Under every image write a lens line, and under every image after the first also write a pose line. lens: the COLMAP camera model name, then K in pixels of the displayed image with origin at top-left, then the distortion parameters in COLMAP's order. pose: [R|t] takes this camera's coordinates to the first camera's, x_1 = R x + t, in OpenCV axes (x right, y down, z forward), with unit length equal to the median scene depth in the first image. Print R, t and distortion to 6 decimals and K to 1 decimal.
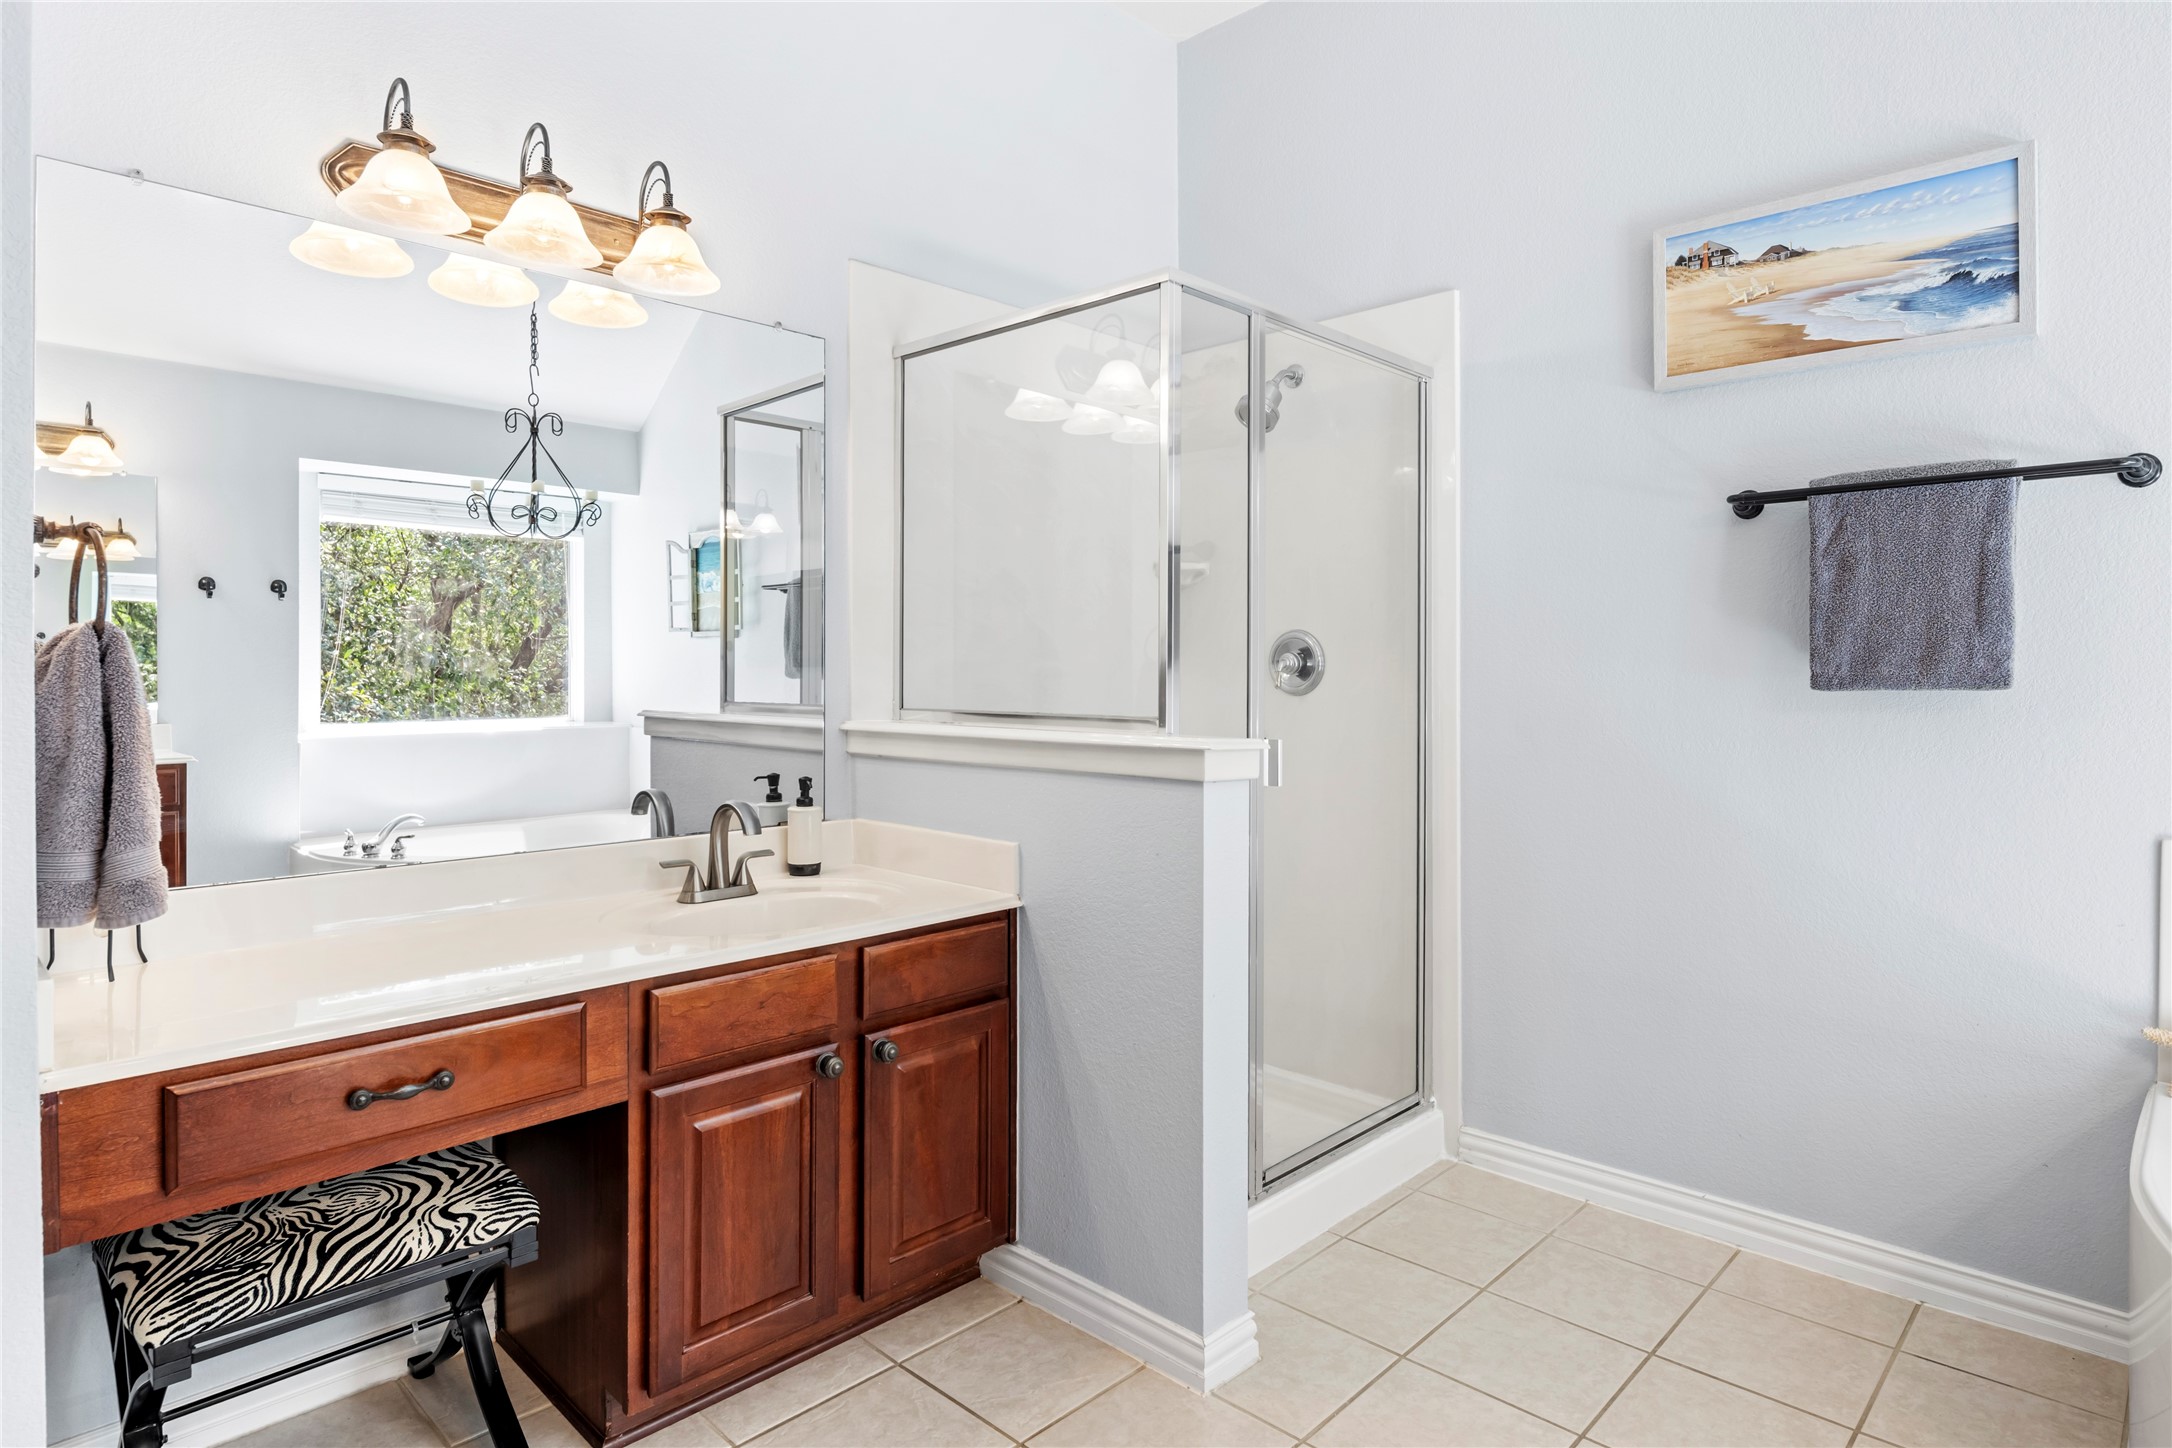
lens RADIAL K [[1181.4, 0, 1092.5], [0, 1181.4, 665.7], [0, 0, 1]] dist [-0.003513, -0.004459]
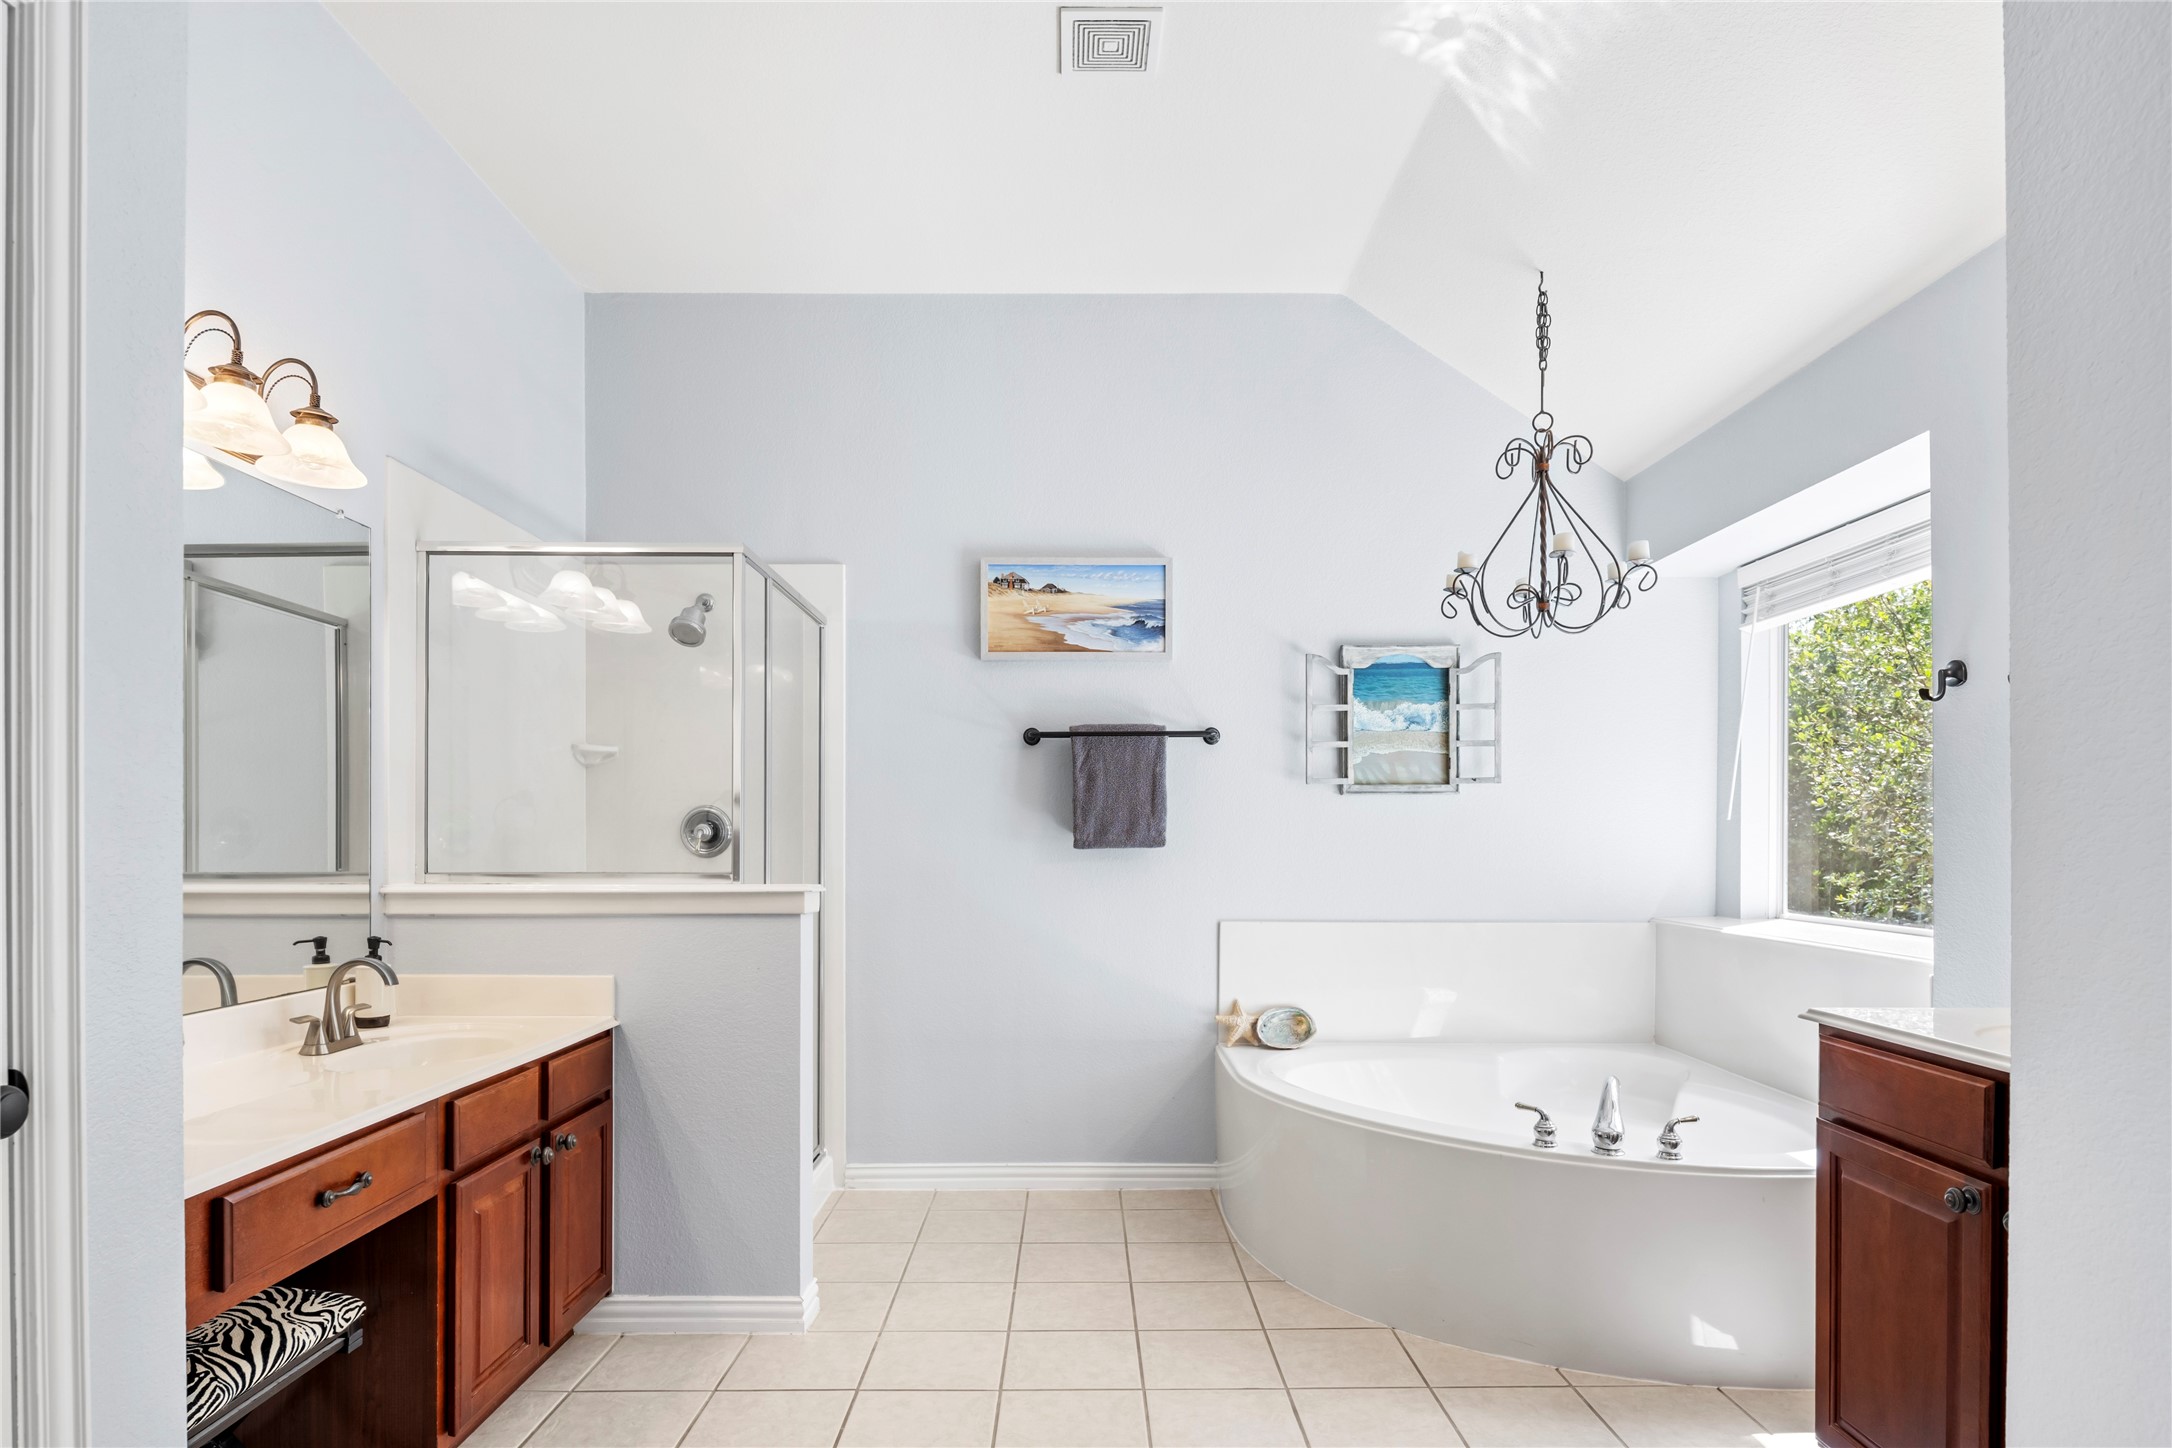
lens RADIAL K [[1181.4, 0, 1075.7], [0, 1181.4, 838.2], [0, 0, 1]] dist [-0.003513, -0.004459]
pose [[0.719991, -0.000762, 0.693983, -0.589457], [-0.001320, 0.999996, 0.002467, 0.000612], [-0.693982, -0.002692, 0.719987, -0.247436]]
